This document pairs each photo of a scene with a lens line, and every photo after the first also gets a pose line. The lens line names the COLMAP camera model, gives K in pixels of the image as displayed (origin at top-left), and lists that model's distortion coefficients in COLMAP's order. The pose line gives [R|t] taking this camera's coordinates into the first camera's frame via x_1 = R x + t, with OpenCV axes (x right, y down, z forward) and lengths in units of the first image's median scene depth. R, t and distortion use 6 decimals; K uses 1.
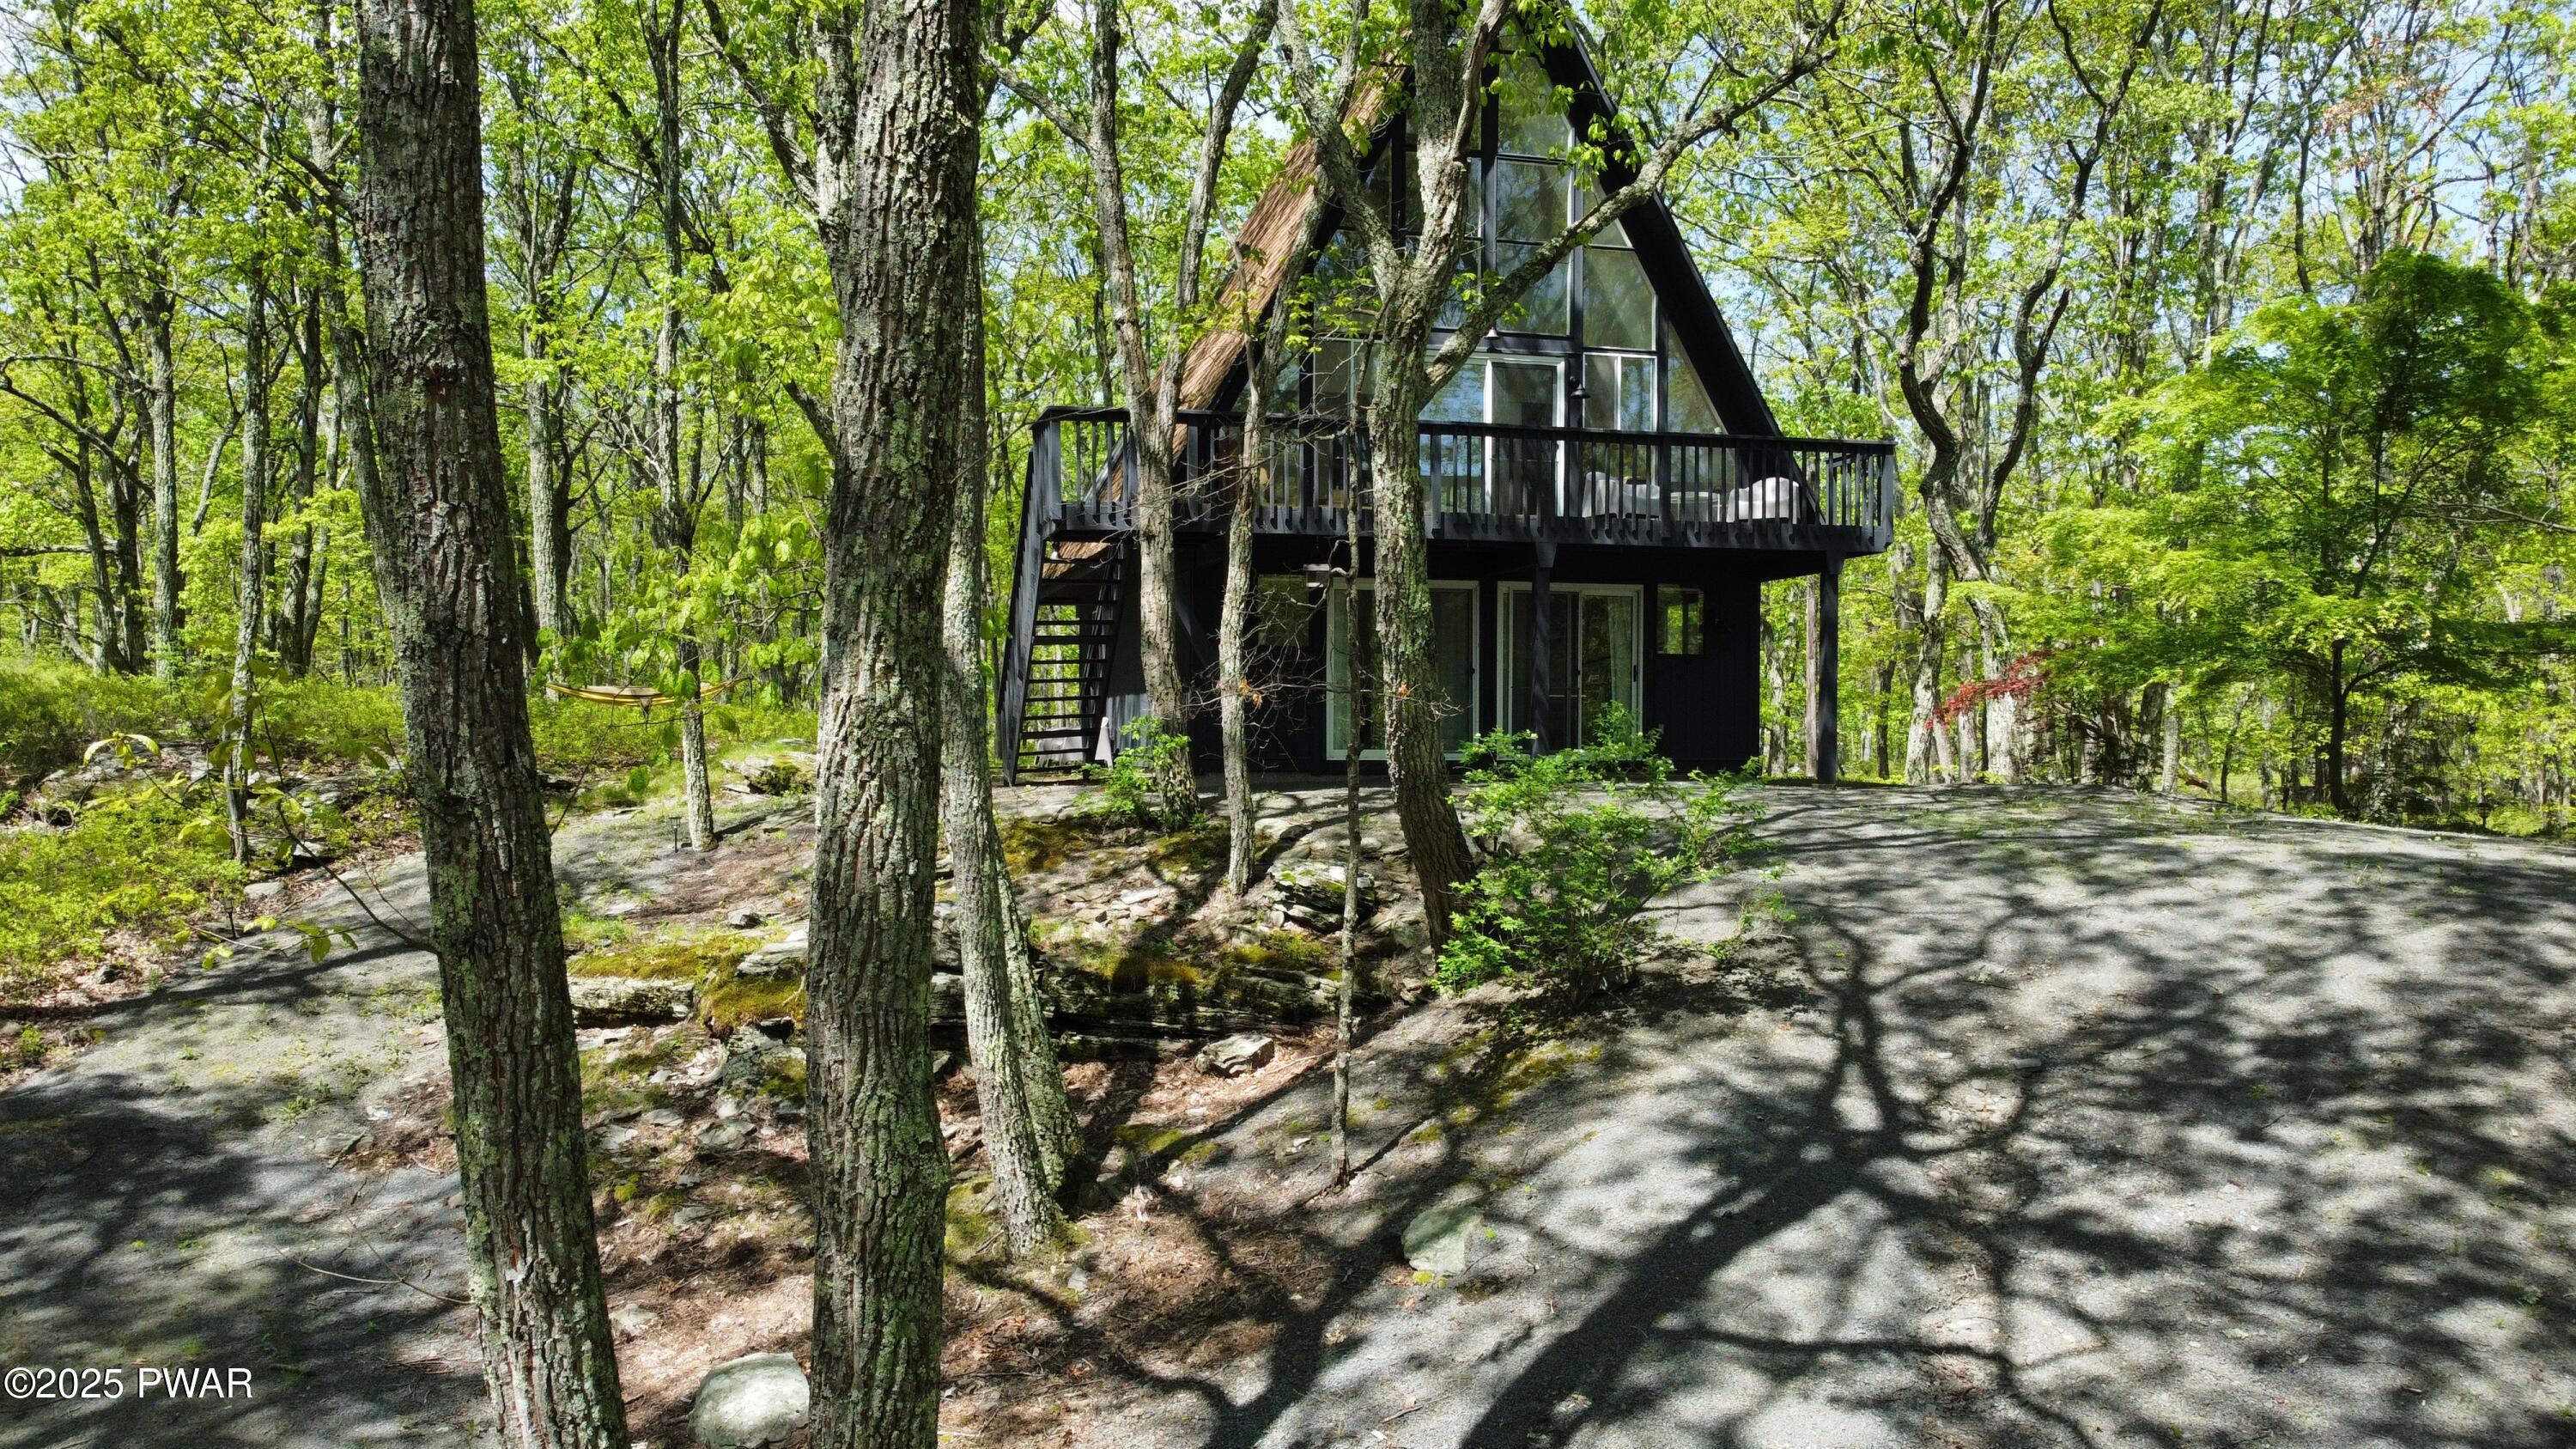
lens RADIAL K [[1844.6, 0, 1288.0], [0, 1844.6, 724.5], [0, 0, 1]] dist [-0.008262, -0.007421]
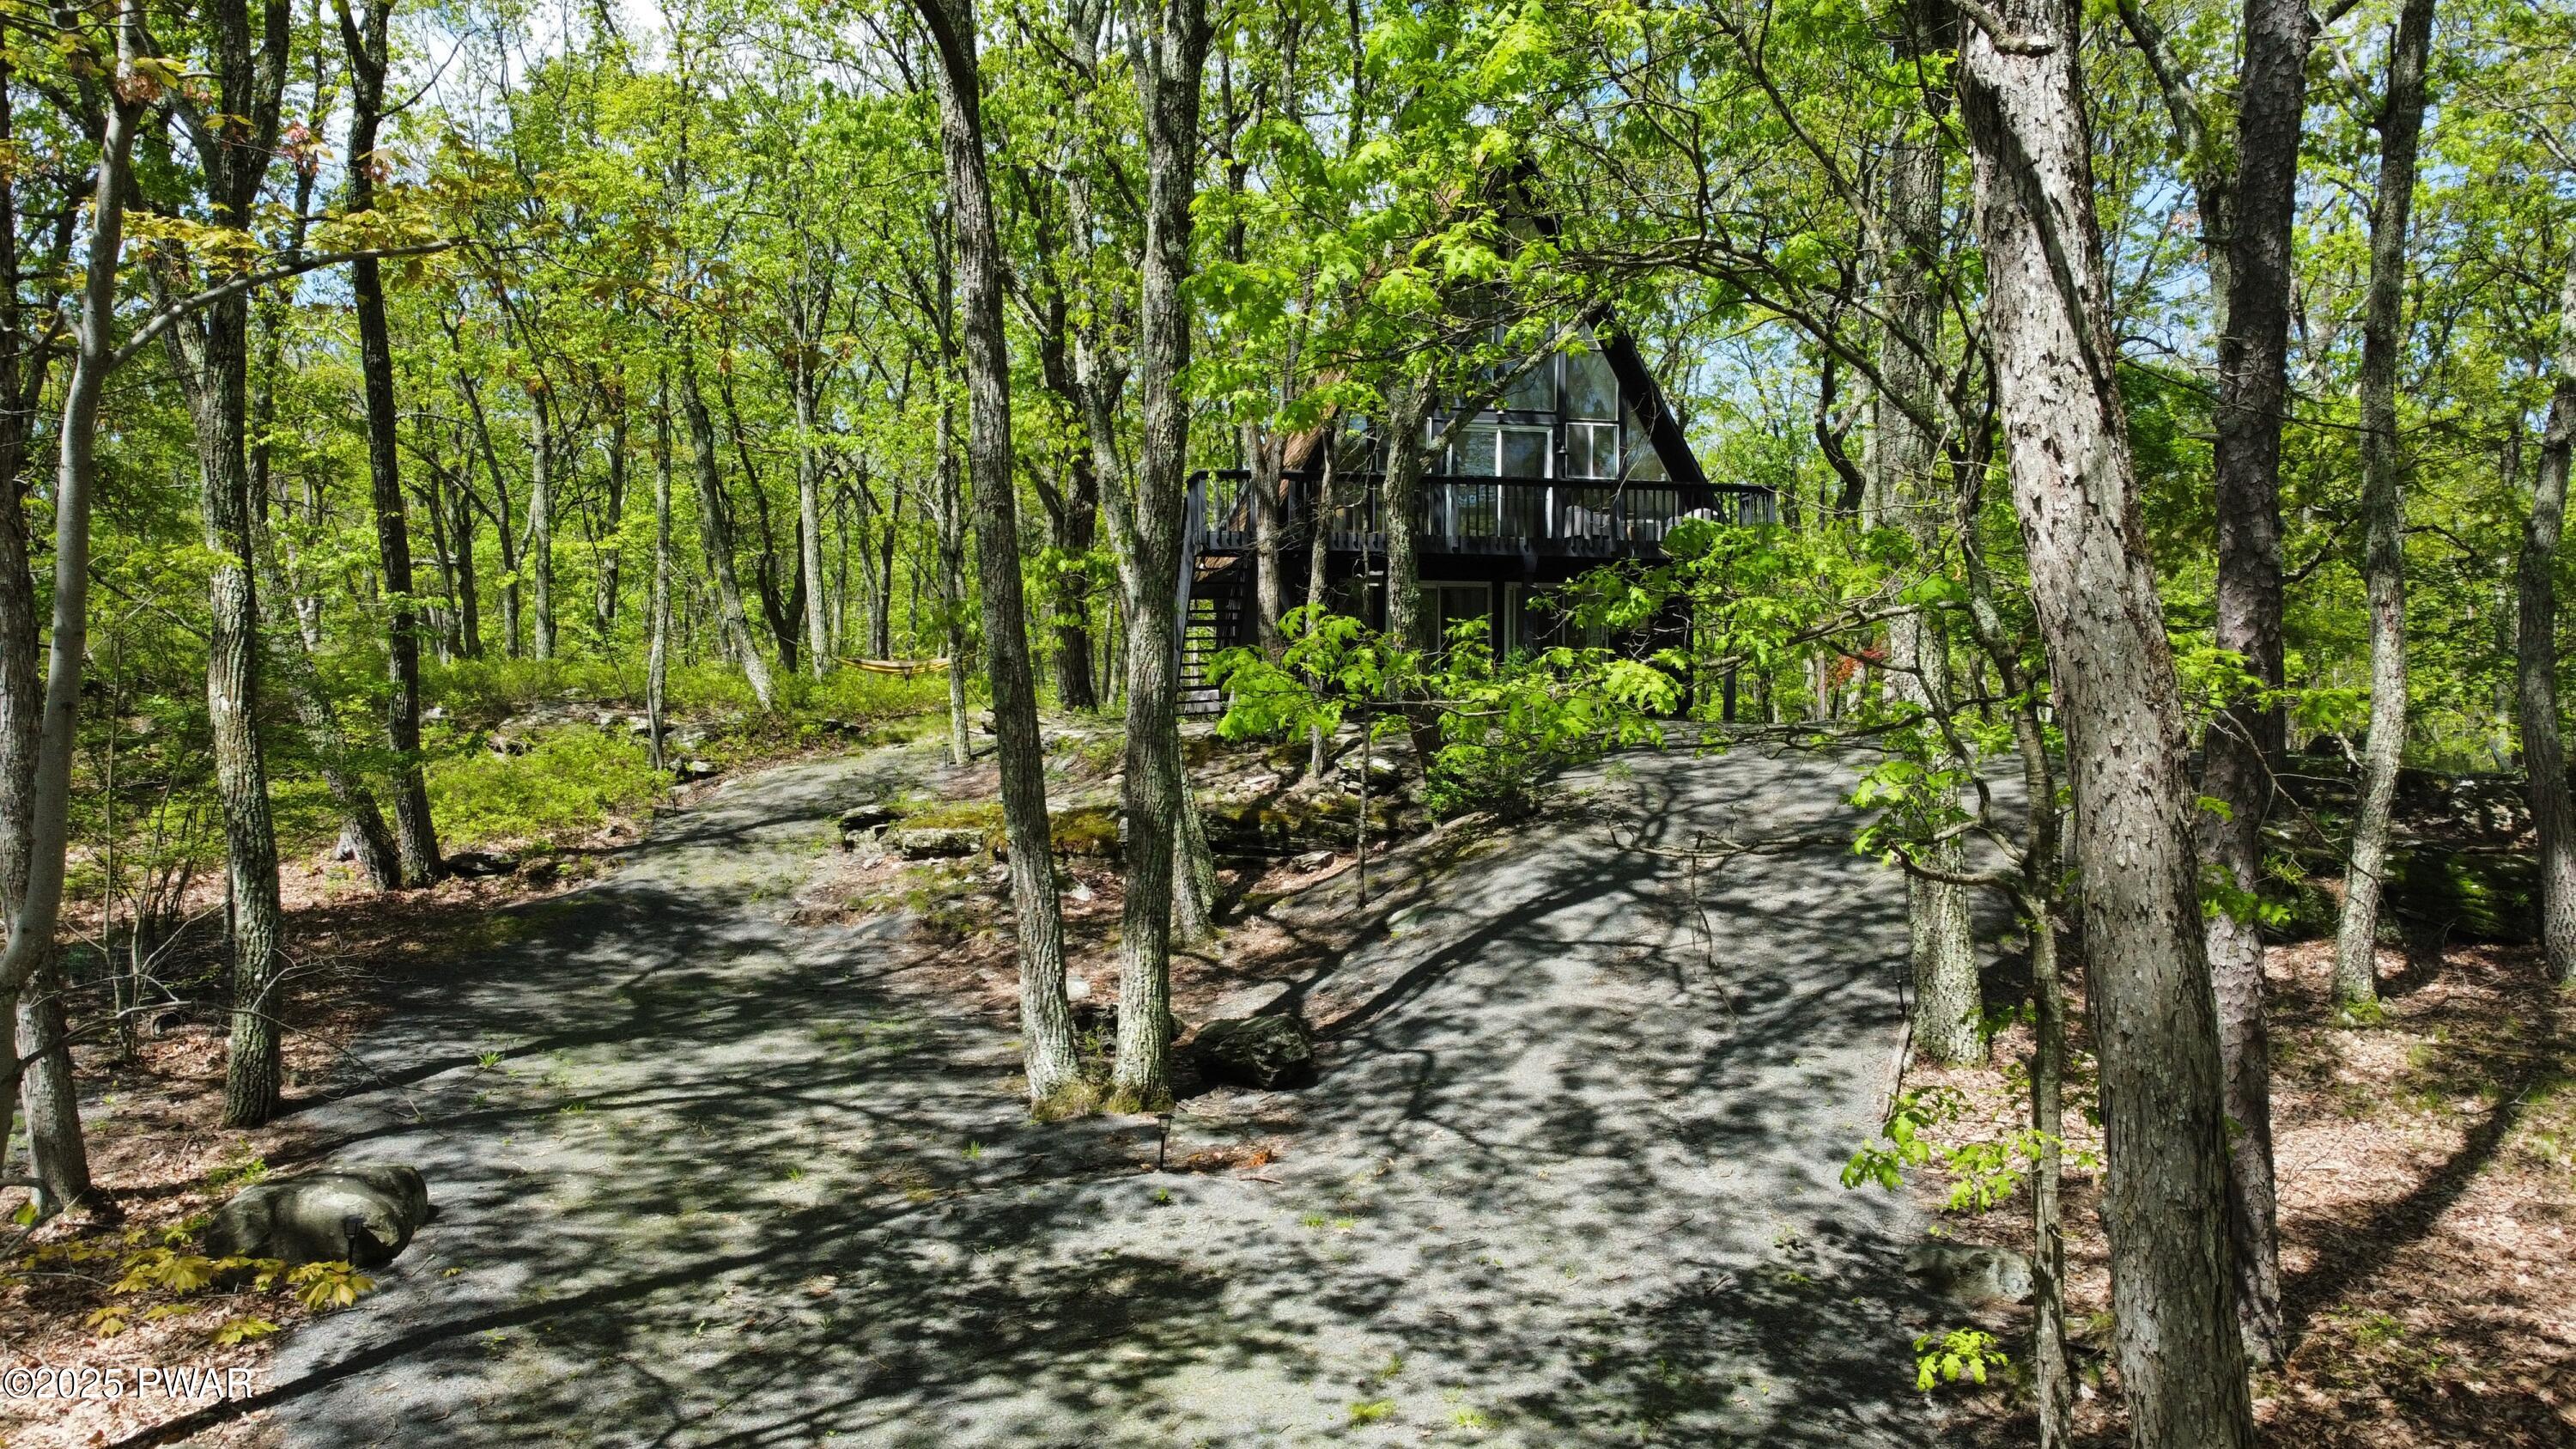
lens RADIAL K [[1844.6, 0, 1288.0], [0, 1844.6, 724.5], [0, 0, 1]] dist [-0.008262, -0.007421]
pose [[0.997598, 0.000421, -0.069266, 0.057212], [-0.000666, 0.999994, -0.003509, 0.050740], [0.069265, 0.003547, 0.997592, -0.587878]]
